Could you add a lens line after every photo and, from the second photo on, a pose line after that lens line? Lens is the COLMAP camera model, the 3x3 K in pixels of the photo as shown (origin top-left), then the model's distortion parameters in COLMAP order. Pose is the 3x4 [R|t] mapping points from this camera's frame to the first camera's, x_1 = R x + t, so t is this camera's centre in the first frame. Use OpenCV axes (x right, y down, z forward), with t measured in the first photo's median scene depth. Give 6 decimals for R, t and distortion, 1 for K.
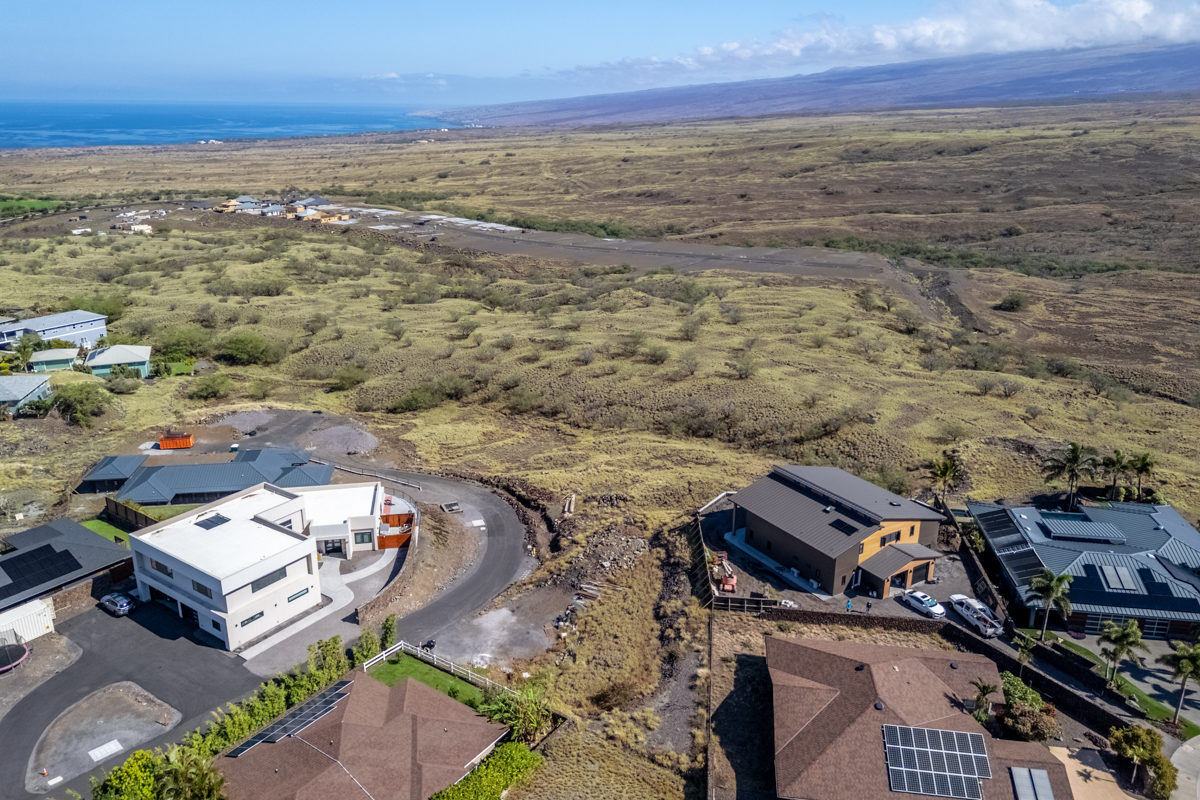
lens RADIAL K [[879.8, 0, 603.5], [0, 879.8, 395.6], [0, 0, 1]] dist [0.070005, -0.058739]
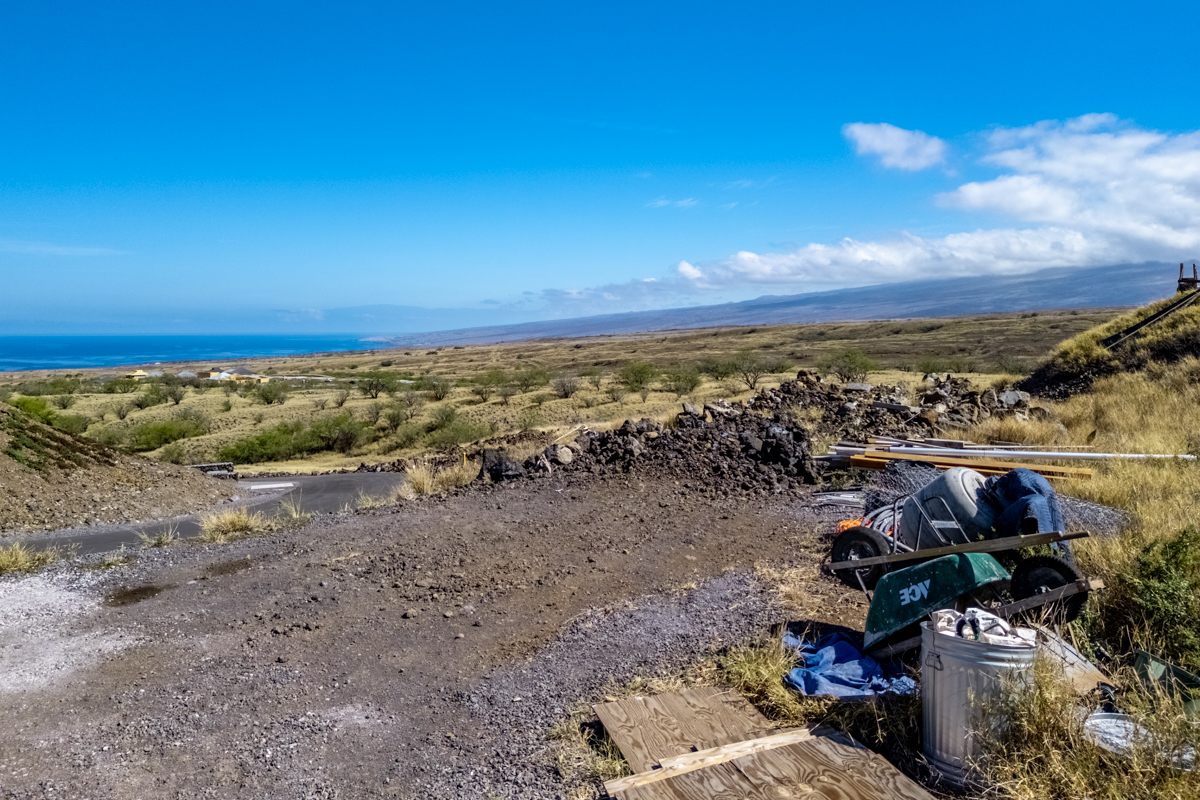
lens RADIAL K [[879.8, 0, 600.1], [0, 879.8, 343.9], [0, 0, 1]] dist [0.070005, -0.058739]
pose [[0.998329, -0.010656, 0.056802, -0.027891], [0.027128, 0.954251, -0.297773, 0.104700], [-0.051030, 0.298816, 0.952945, 0.387621]]
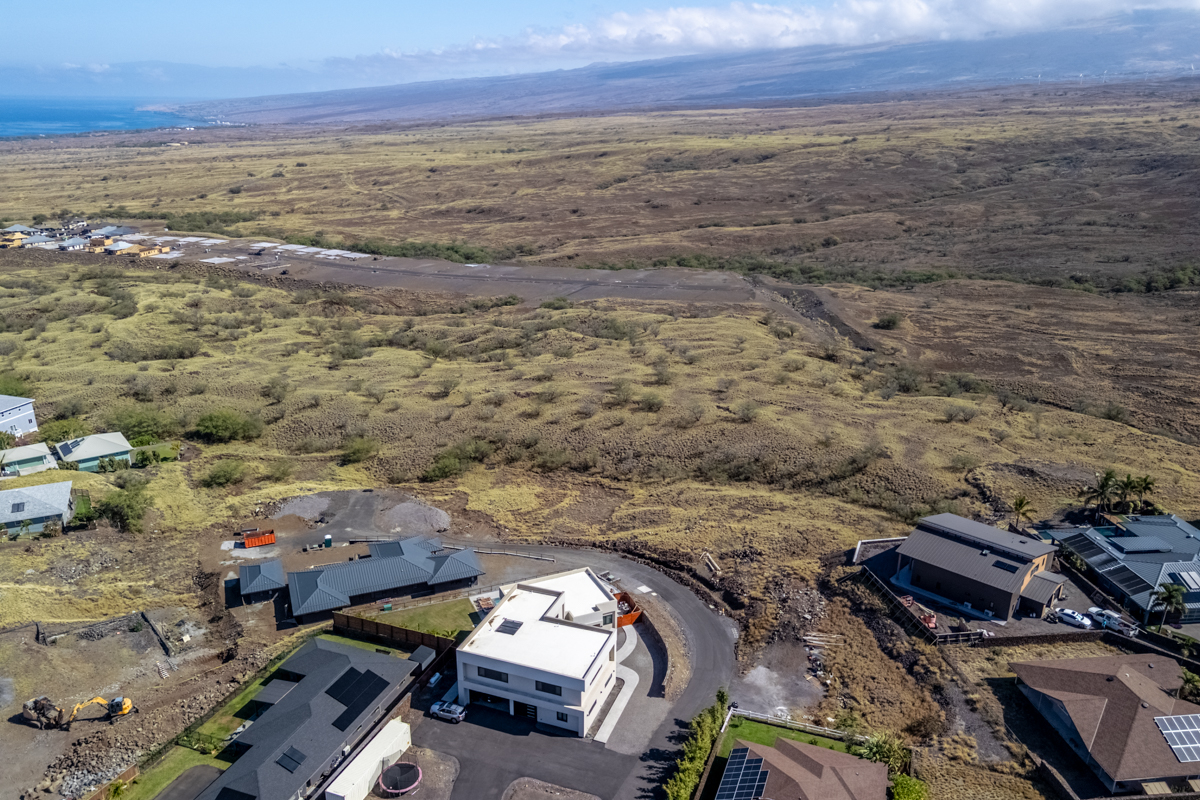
lens RADIAL K [[883.2, 0, 602.5], [0, 883.2, 432.6], [0, 0, 1]] dist [0.069327, -0.061435]
pose [[0.968923, -0.088383, 0.231033, -0.243218], [0.078741, 0.995608, 0.050646, -0.066032], [-0.234494, -0.030880, 0.971627, -0.051238]]
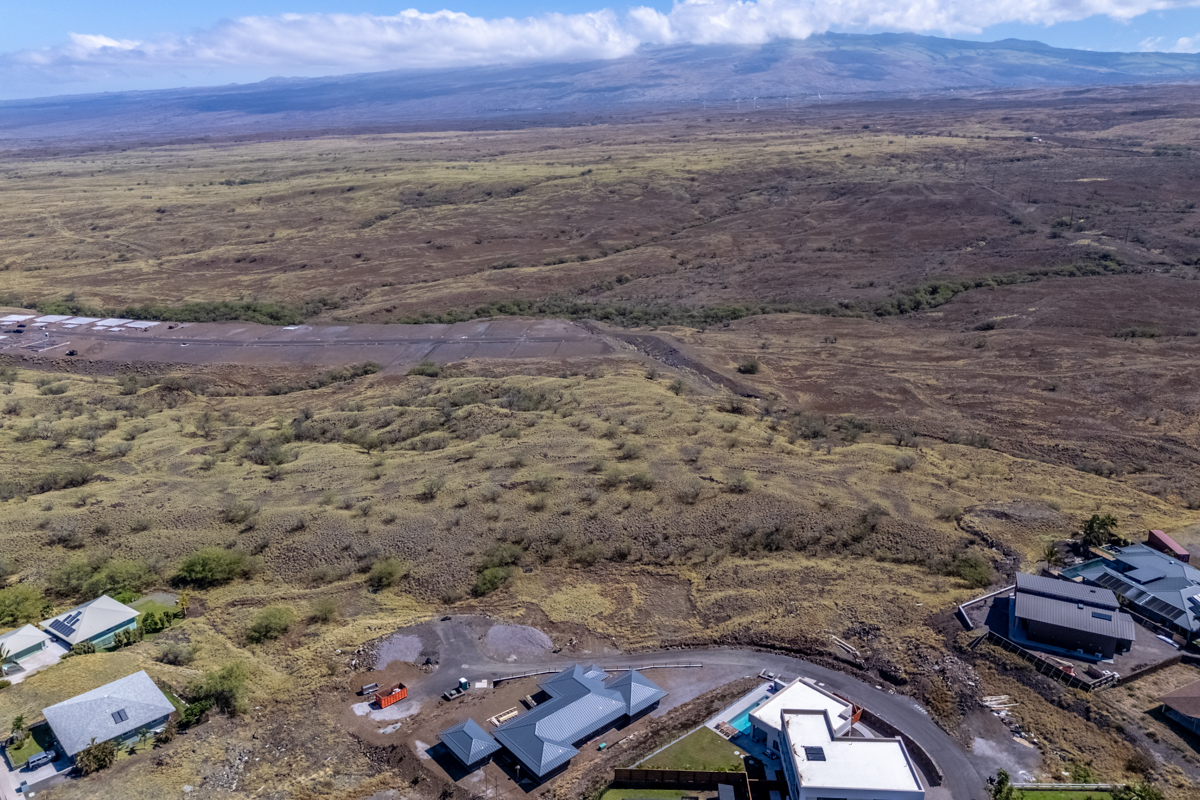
lens RADIAL K [[879.8, 0, 603.4], [0, 879.8, 396.7], [0, 0, 1]] dist [0.070005, -0.058739]
pose [[0.835373, -0.169627, 0.522857, -0.555413], [0.174061, 0.983877, 0.041094, -0.205691], [-0.521397, 0.056680, 0.851430, 0.011272]]
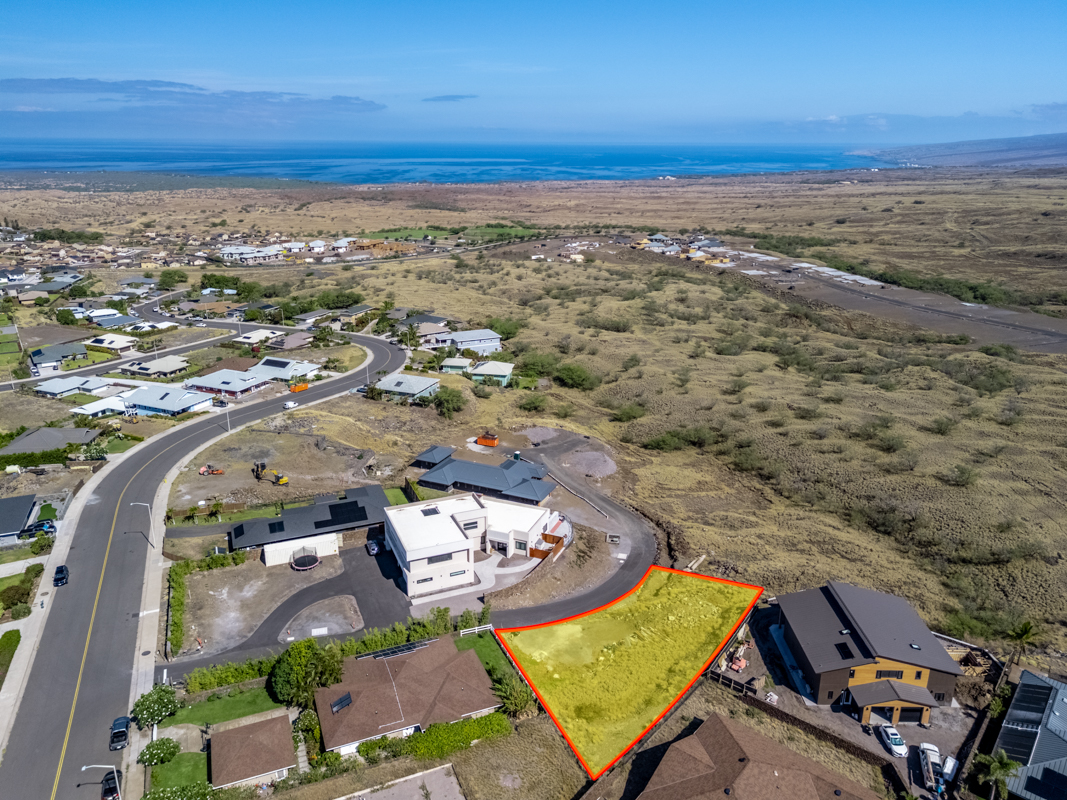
lens RADIAL K [[786.5, 0, 535.7], [0, 786.5, 394.6], [0, 0, 1]] dist [0.069189, -0.058846]
pose [[0.844611, 0.166325, -0.508889, 0.169178], [-0.171845, 0.984446, 0.036541, -0.062323], [0.507052, 0.056587, 0.860056, -0.049211]]
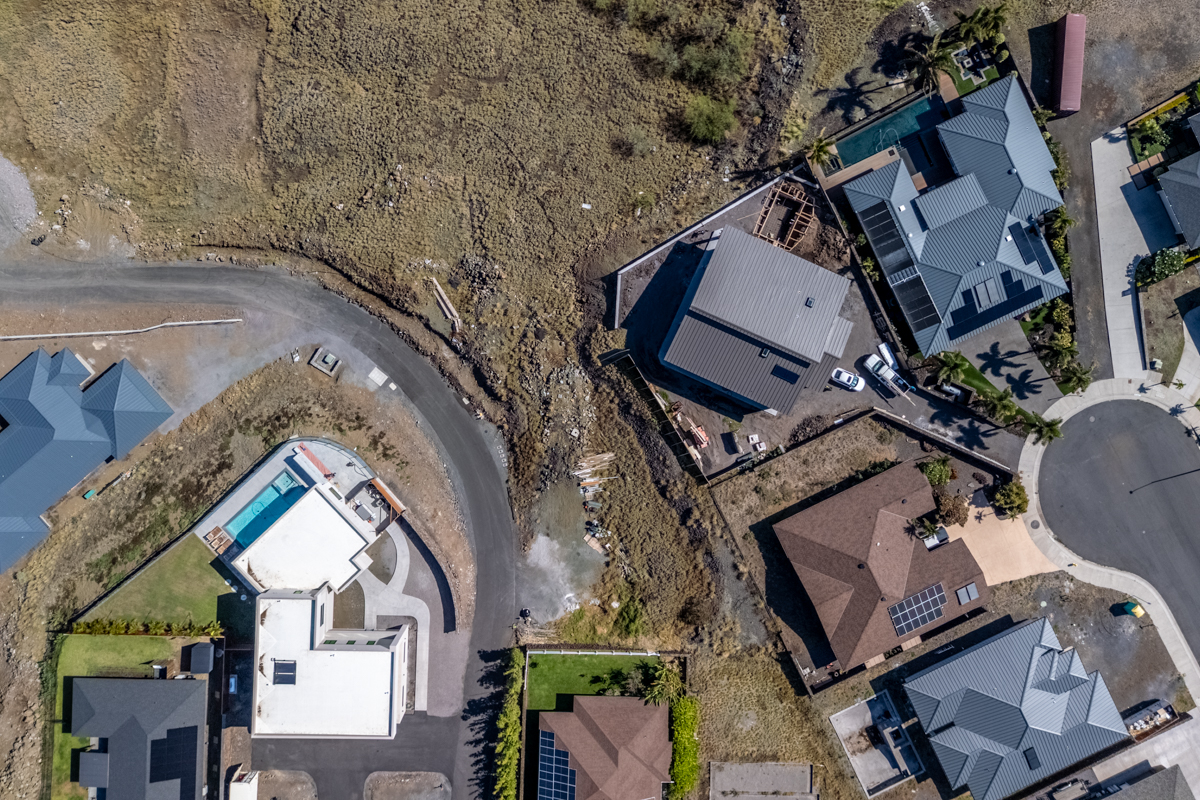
lens RADIAL K [[879.8, 0, 605.3], [0, 879.8, 341.6], [0, 0, 1]] dist [0.070005, -0.058739]
pose [[0.837098, -0.546990, 0.008337, 0.040098], [0.158541, 0.257156, 0.953276, -0.397942], [-0.523576, -0.796664, 0.301984, 0.341533]]
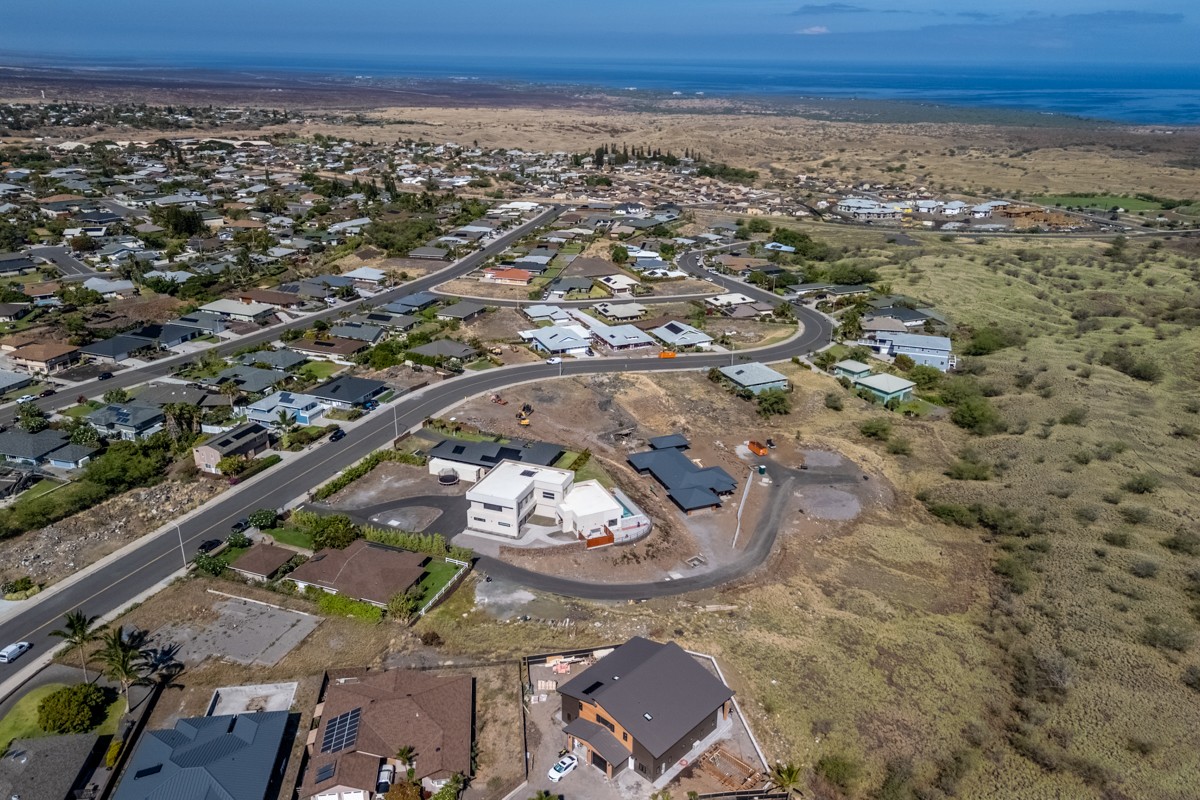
lens RADIAL K [[879.8, 0, 598.9], [0, 879.8, 419.1], [0, 0, 1]] dist [0.070005, -0.058739]
pose [[0.244972, 0.371504, -0.895530, 0.526139], [-0.320554, 0.902763, 0.286817, -0.234274], [0.915005, 0.216804, 0.340239, 0.207265]]
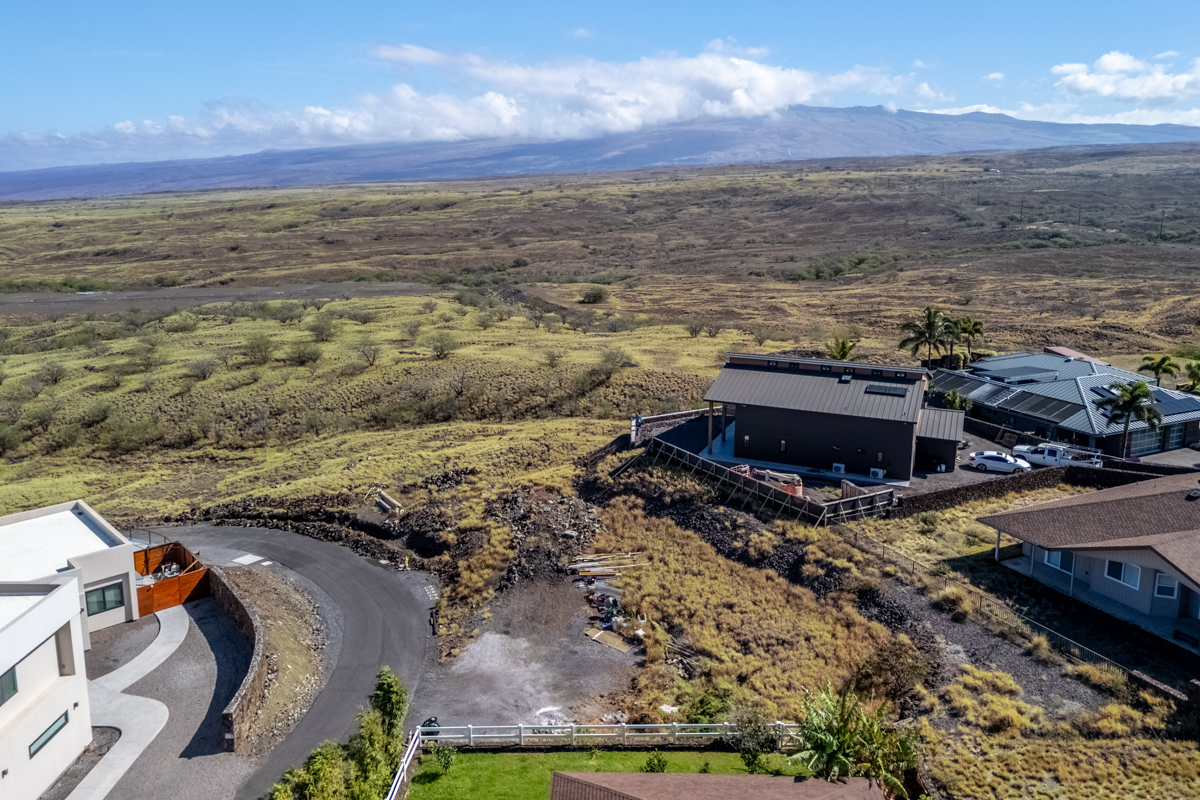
lens RADIAL K [[879.8, 0, 601.3], [0, 879.8, 348.7], [0, 0, 1]] dist [0.070005, -0.058739]
pose [[0.829052, -0.108229, 0.548598, -0.139806], [0.181223, 0.980141, -0.080504, 0.054518], [-0.528991, 0.166161, 0.832201, 0.208344]]
